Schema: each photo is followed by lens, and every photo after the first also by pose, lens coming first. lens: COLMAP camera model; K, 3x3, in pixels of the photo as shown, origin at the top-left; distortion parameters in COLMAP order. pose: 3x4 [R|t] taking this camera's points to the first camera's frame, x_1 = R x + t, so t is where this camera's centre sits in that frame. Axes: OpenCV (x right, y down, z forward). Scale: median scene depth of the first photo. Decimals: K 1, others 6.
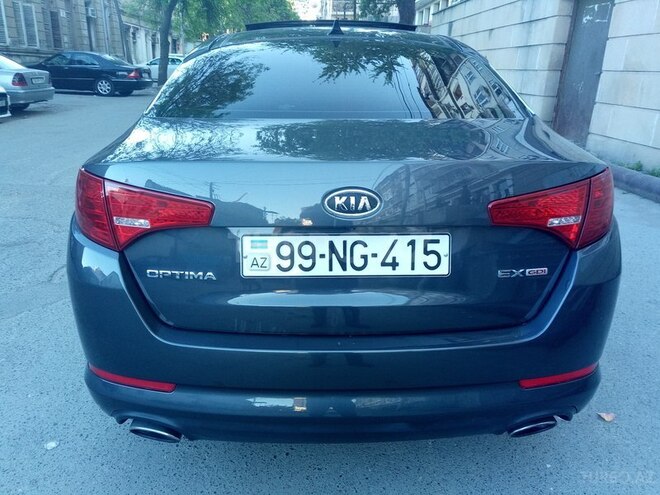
lens RADIAL K [[497.0, 0, 335.9], [0, 497.0, 247.7], [0, 0, 1]] dist [0.022260, -0.006341]
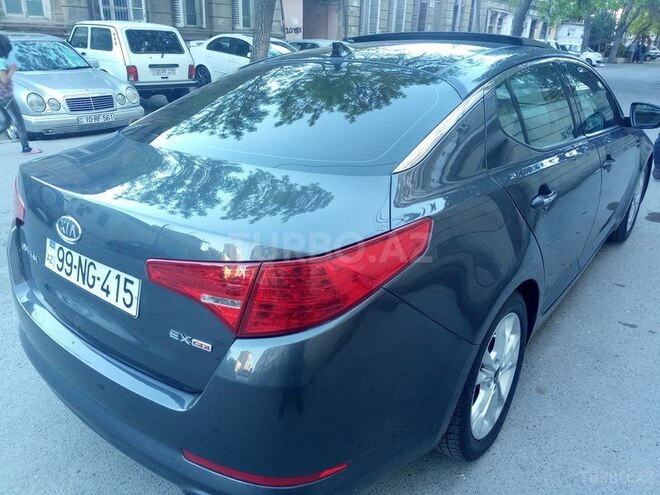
lens RADIAL K [[497.0, 0, 329.0], [0, 497.0, 248.4], [0, 0, 1]] dist [0.022260, -0.006341]
pose [[0.780158, 0.241440, -0.577113, 1.105603], [-0.225418, 0.969046, 0.100682, -0.278408], [0.583558, 0.051544, 0.810434, 0.391381]]
